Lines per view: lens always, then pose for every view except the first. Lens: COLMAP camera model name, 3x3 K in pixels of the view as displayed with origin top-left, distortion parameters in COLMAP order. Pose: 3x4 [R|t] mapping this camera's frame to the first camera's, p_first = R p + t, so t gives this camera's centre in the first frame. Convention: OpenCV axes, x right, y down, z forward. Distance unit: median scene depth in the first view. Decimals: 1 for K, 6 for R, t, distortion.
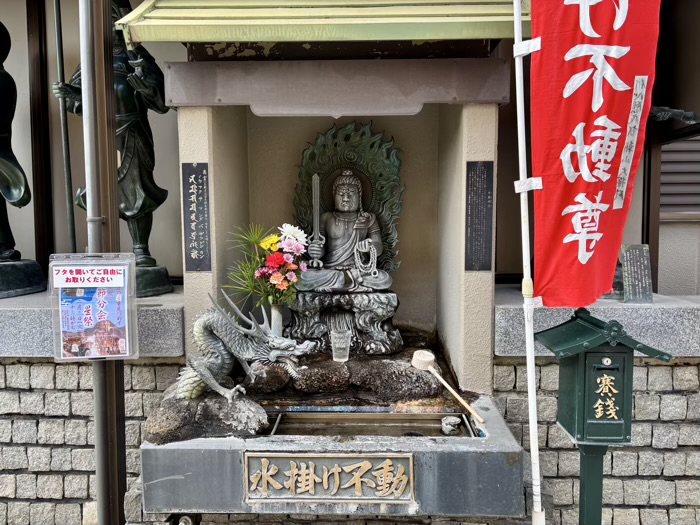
lens RADIAL K [[537.7, 0, 353.0], [0, 537.7, 265.3], [0, 0, 1]] dist [0.032760, -0.043974]
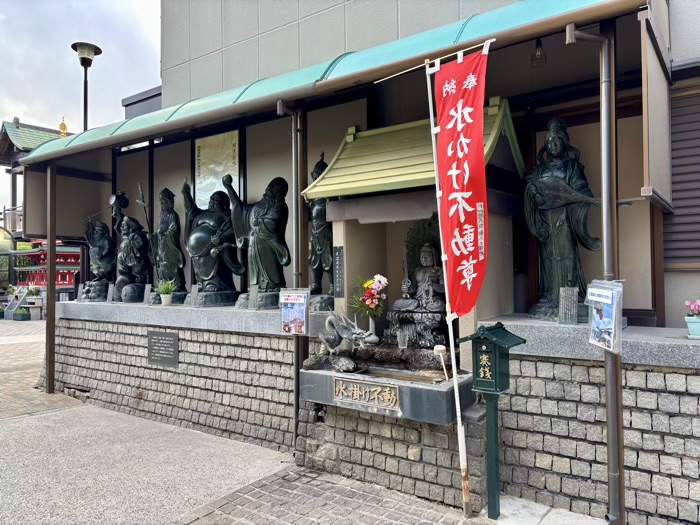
lens RADIAL K [[537.7, 0, 351.2], [0, 537.7, 261.7], [0, 0, 1]] dist [0.032760, -0.043974]
pose [[0.824484, -0.015092, -0.565684, 0.969957], [-0.033089, 0.996648, -0.074816, 0.027836], [0.564917, 0.080402, 0.821221, -0.718674]]
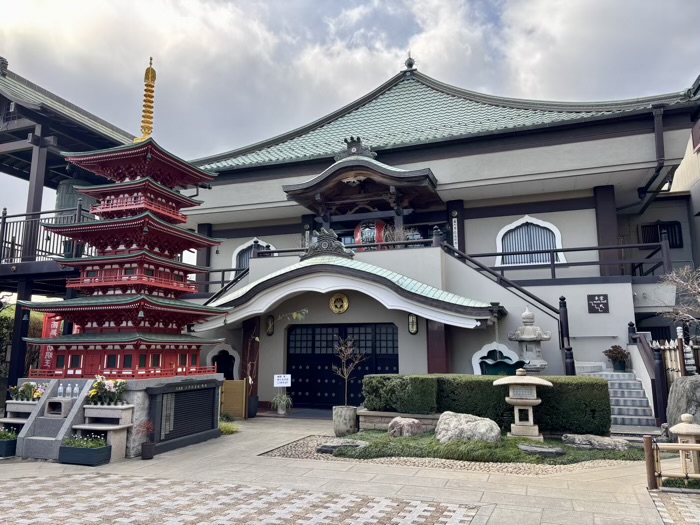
lens RADIAL K [[537.7, 0, 350.6], [0, 537.7, 261.6], [0, 0, 1]] dist [0.032760, -0.043974]
pose [[0.955691, -0.047488, -0.290517, -5.923020], [-0.021870, 0.972721, -0.230944, -0.034754], [0.293559, 0.227065, 0.928582, 0.399926]]
